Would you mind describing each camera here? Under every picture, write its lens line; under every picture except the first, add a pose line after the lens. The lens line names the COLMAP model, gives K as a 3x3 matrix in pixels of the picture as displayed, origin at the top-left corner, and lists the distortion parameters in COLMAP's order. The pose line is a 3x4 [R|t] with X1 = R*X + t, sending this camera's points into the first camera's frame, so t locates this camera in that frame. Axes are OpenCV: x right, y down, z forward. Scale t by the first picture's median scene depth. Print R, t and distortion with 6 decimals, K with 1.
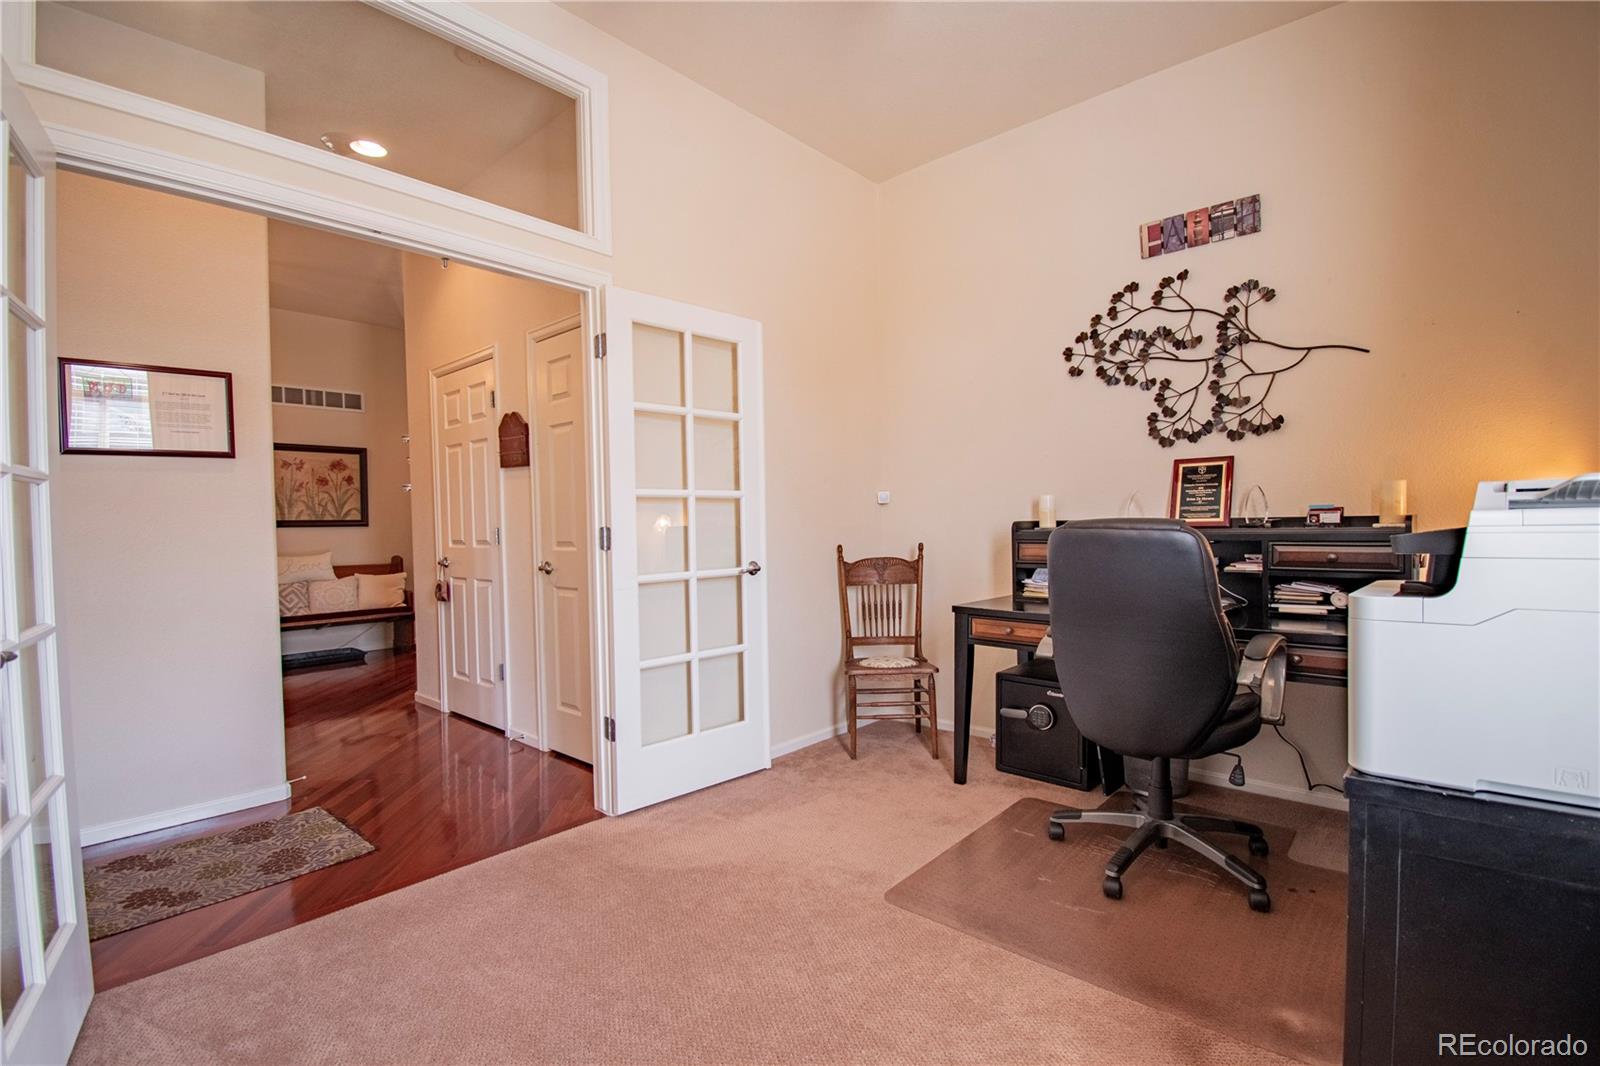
lens RADIAL K [[691.0, 0, 789.8], [0, 691.0, 535.9], [0, 0, 1]] dist [-0.021141, -0.006431]
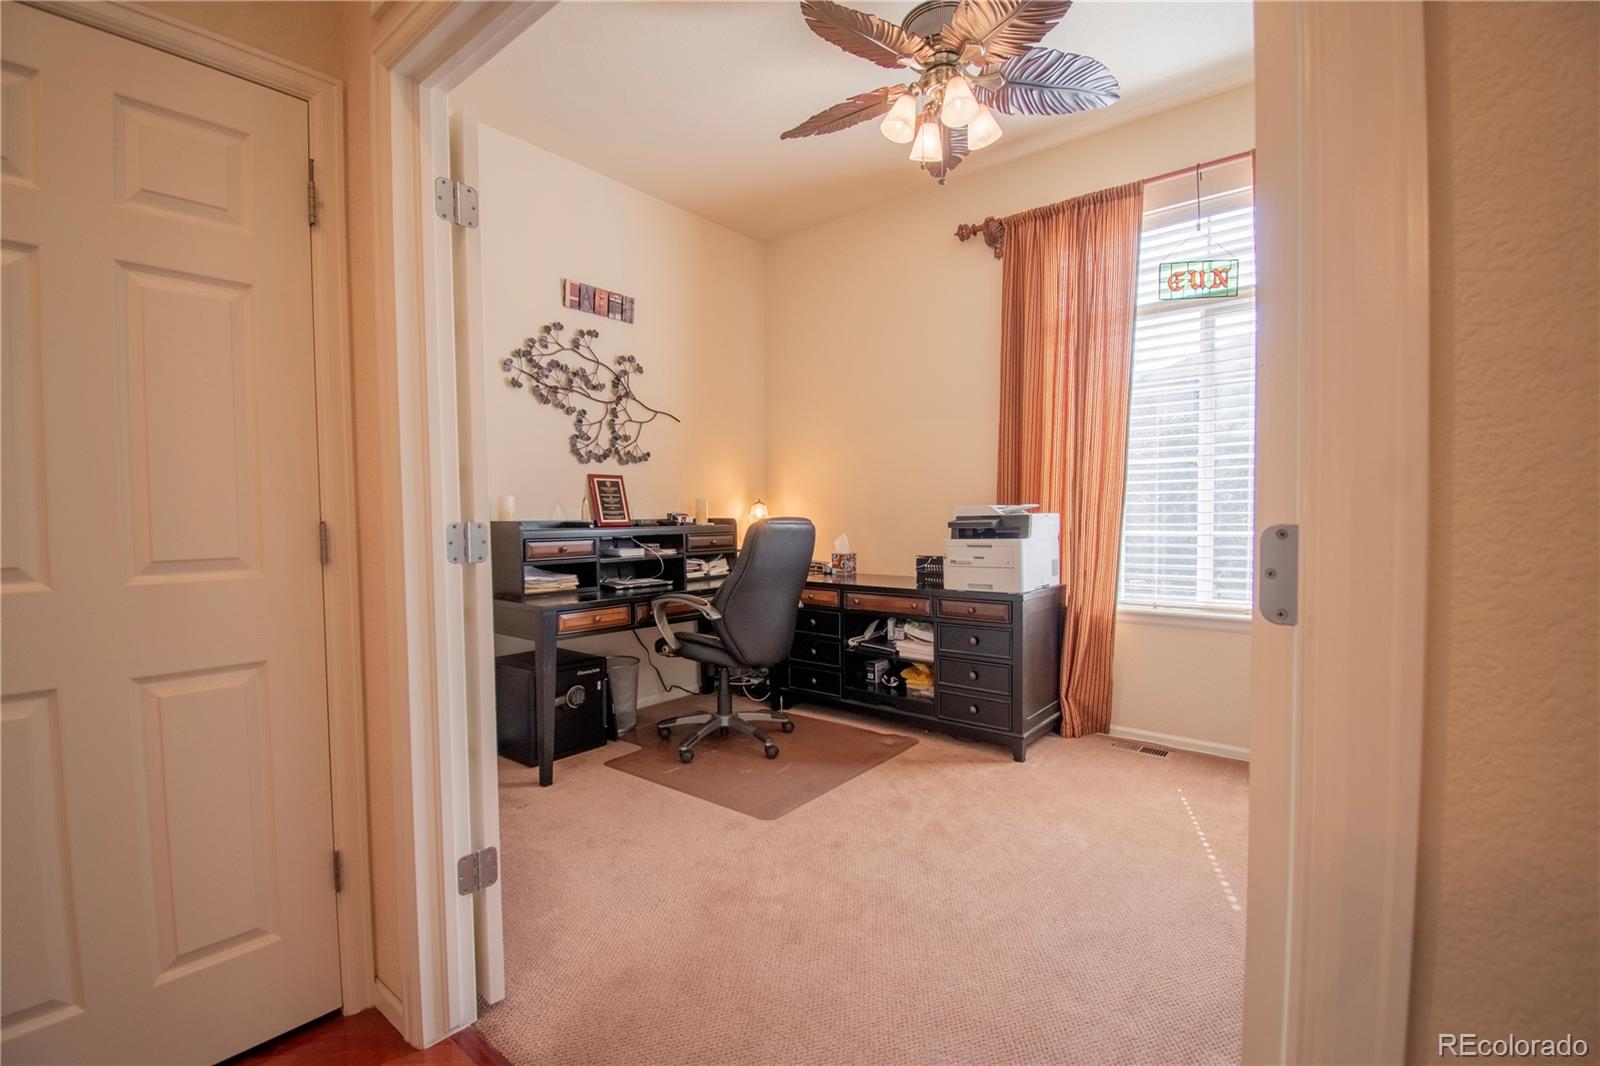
lens RADIAL K [[691.0, 0, 786.8], [0, 691.0, 534.2], [0, 0, 1]] dist [-0.021141, -0.006431]
pose [[-0.040406, -0.009592, 0.999137, -0.763062], [0.027267, 0.999571, 0.010699, -0.002390], [-0.998811, 0.027676, -0.040127, 0.698535]]
